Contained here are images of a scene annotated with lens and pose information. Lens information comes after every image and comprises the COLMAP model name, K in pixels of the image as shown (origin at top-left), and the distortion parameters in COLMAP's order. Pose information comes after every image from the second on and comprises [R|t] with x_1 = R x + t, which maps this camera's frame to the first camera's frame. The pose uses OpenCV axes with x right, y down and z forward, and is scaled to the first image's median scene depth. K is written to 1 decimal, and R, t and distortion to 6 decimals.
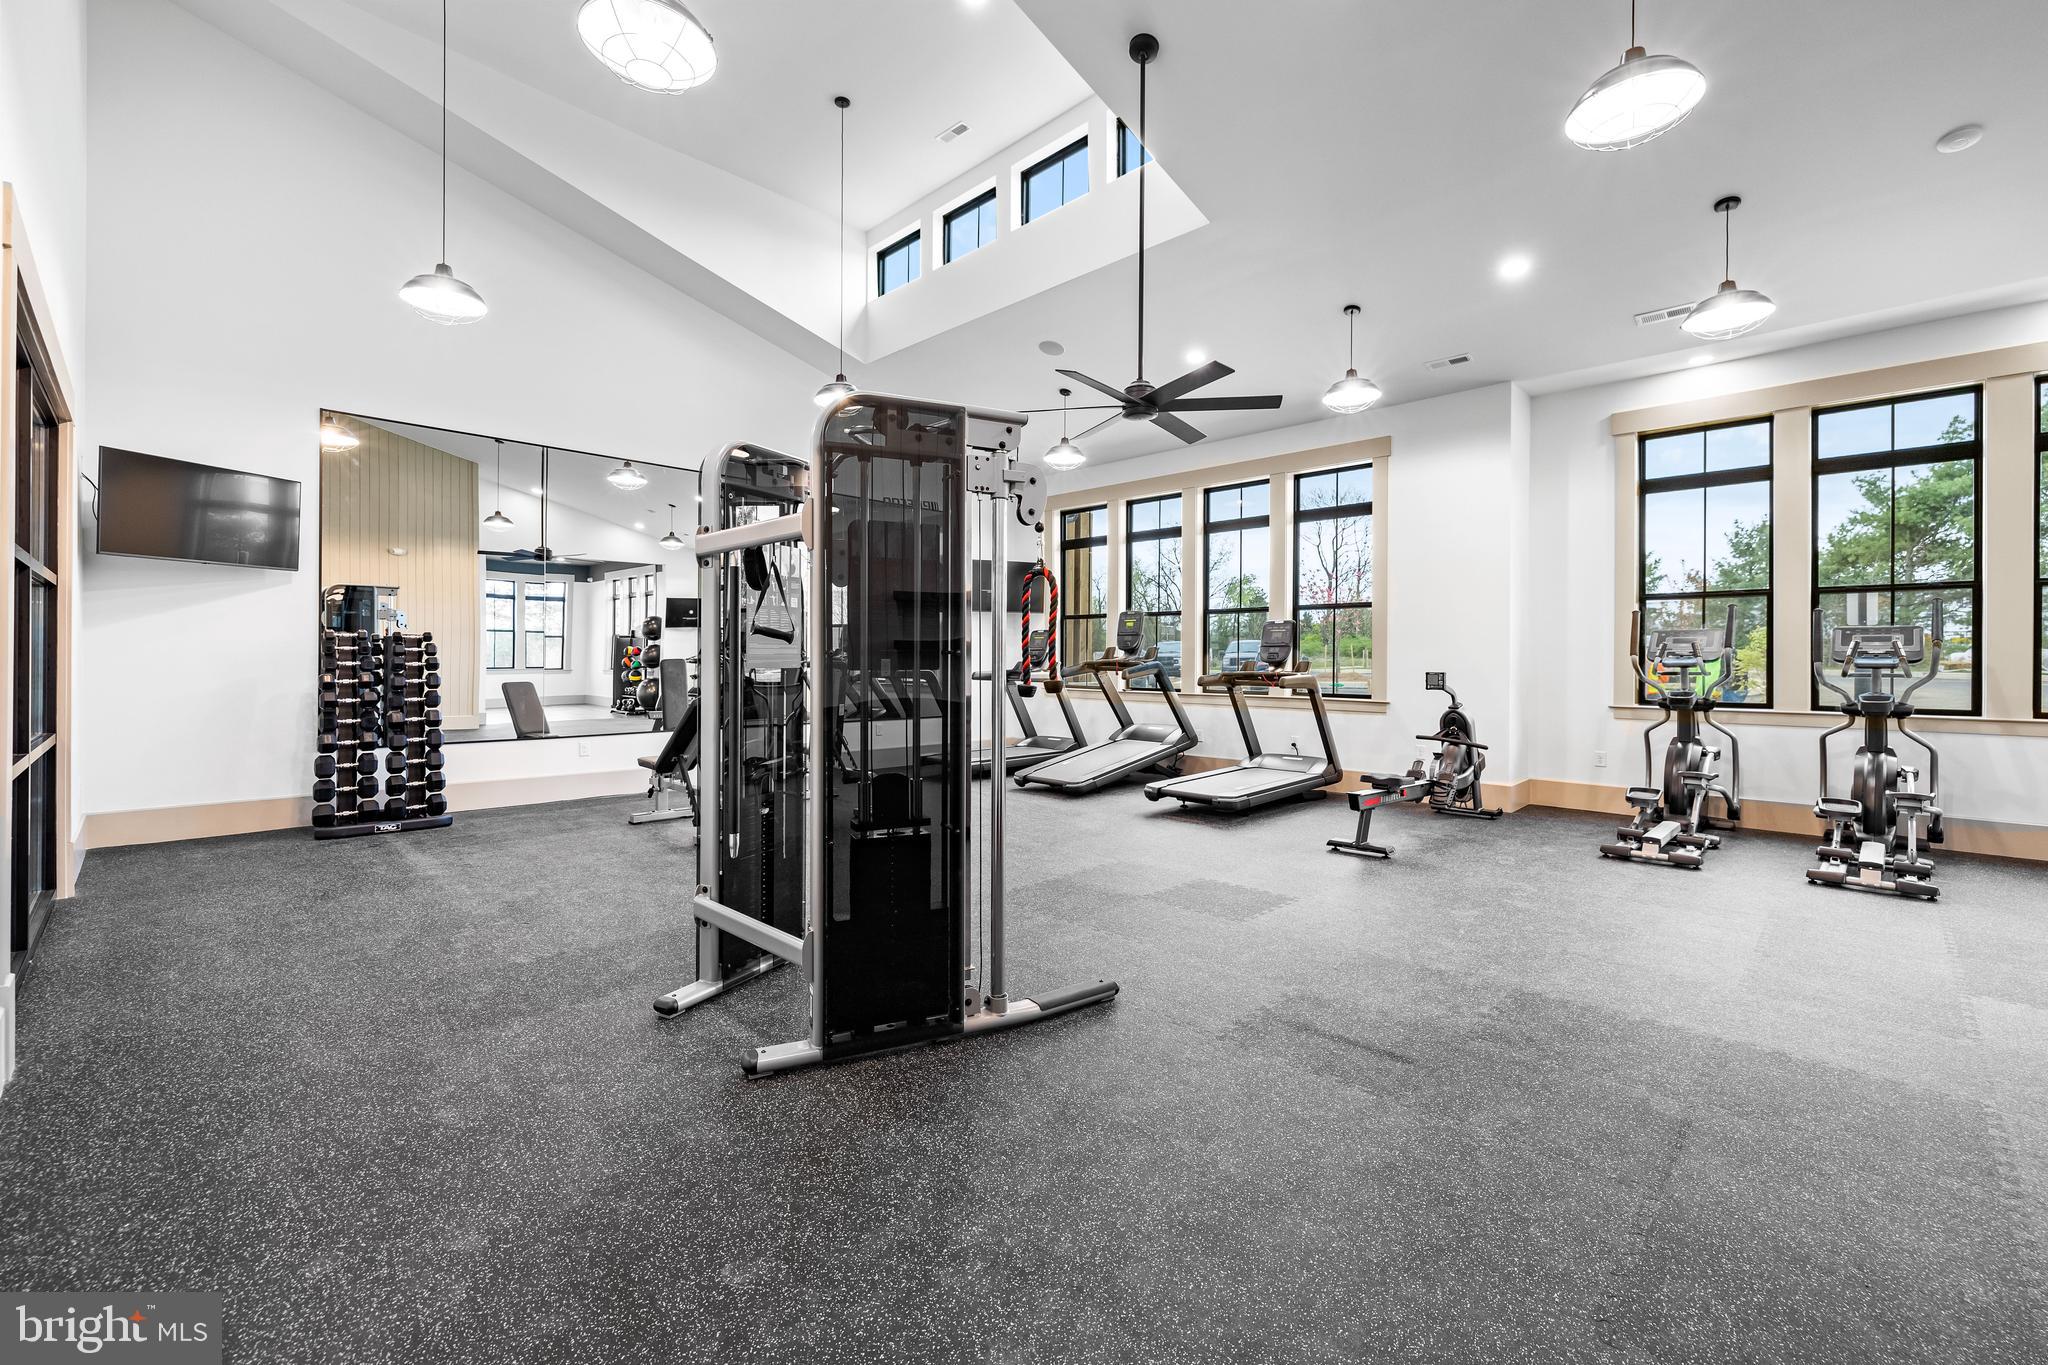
lens RADIAL K [[881.8, 0, 1001.5], [0, 881.8, 671.2], [0, 0, 1]] dist [0.001441, 0.000755]
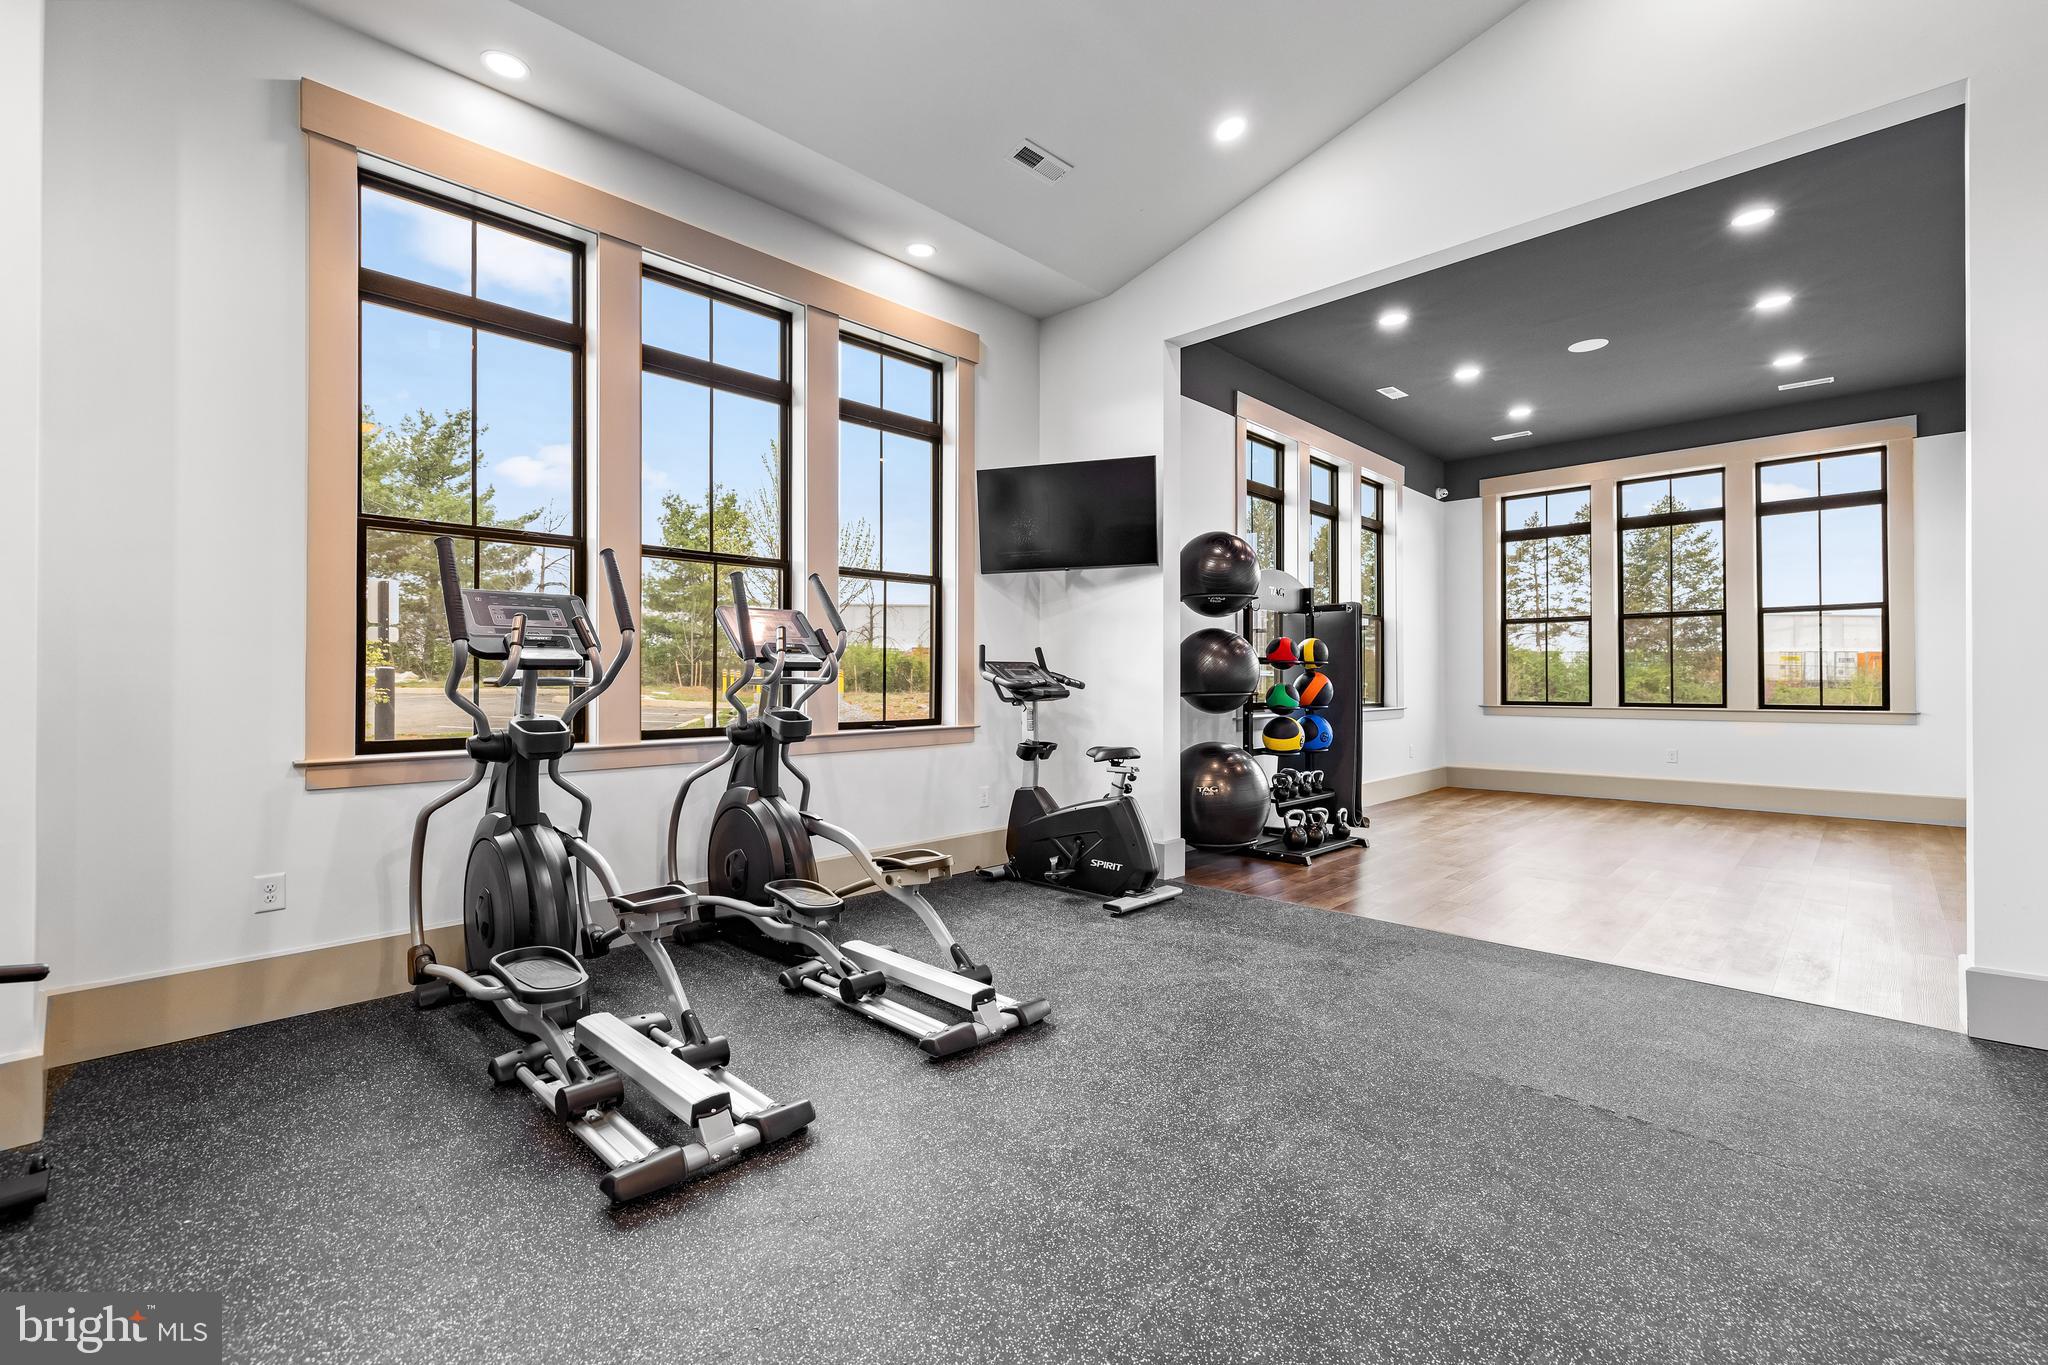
lens RADIAL K [[881.8, 0, 1009.4], [0, 881.8, 675.5], [0, 0, 1]] dist [0.001441, 0.000755]
pose [[-0.018656, 0.002179, 0.999824, 0.278201], [0.013587, 0.999906, -0.001925, 0.002336], [-0.999734, 0.013549, -0.018684, 0.719005]]
